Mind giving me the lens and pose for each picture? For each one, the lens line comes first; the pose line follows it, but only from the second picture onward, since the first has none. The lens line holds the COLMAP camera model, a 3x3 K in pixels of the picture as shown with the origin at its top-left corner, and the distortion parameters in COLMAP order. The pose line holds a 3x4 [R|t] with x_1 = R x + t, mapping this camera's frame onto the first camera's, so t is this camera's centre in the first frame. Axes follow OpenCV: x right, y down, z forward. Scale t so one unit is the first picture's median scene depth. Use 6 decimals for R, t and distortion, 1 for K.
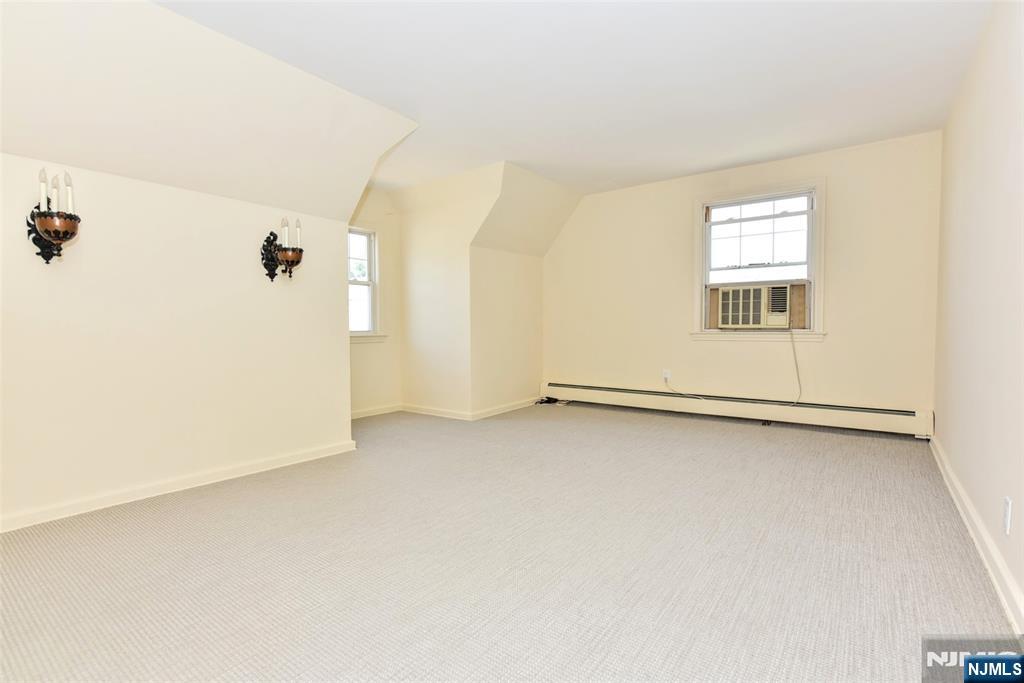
lens RADIAL K [[489.9, 0, 512.0], [0, 489.9, 341.5], [0, 0, 1]] dist [0.000001, -0.000160]
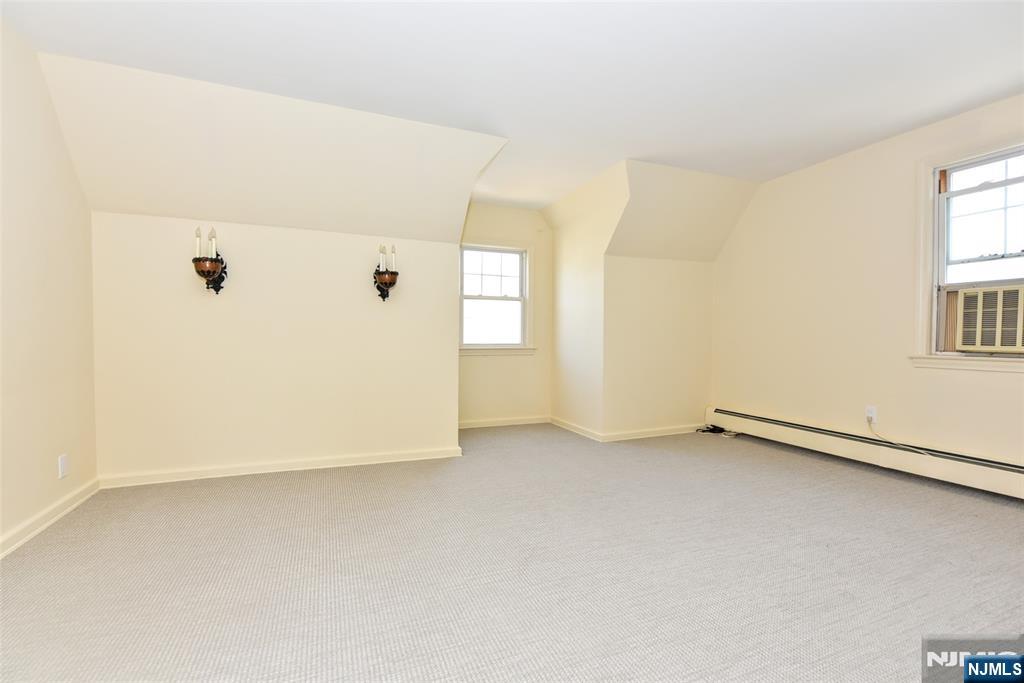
lens RADIAL K [[464.5, 0, 512.0], [0, 464.5, 341.5], [0, 0, 1]] dist [-0.000130, -0.000296]
pose [[0.852705, 0.017825, -0.522088, 0.232880], [-0.028192, 0.999531, -0.011920, -0.015026], [0.521631, 0.024883, 0.852808, 0.150552]]
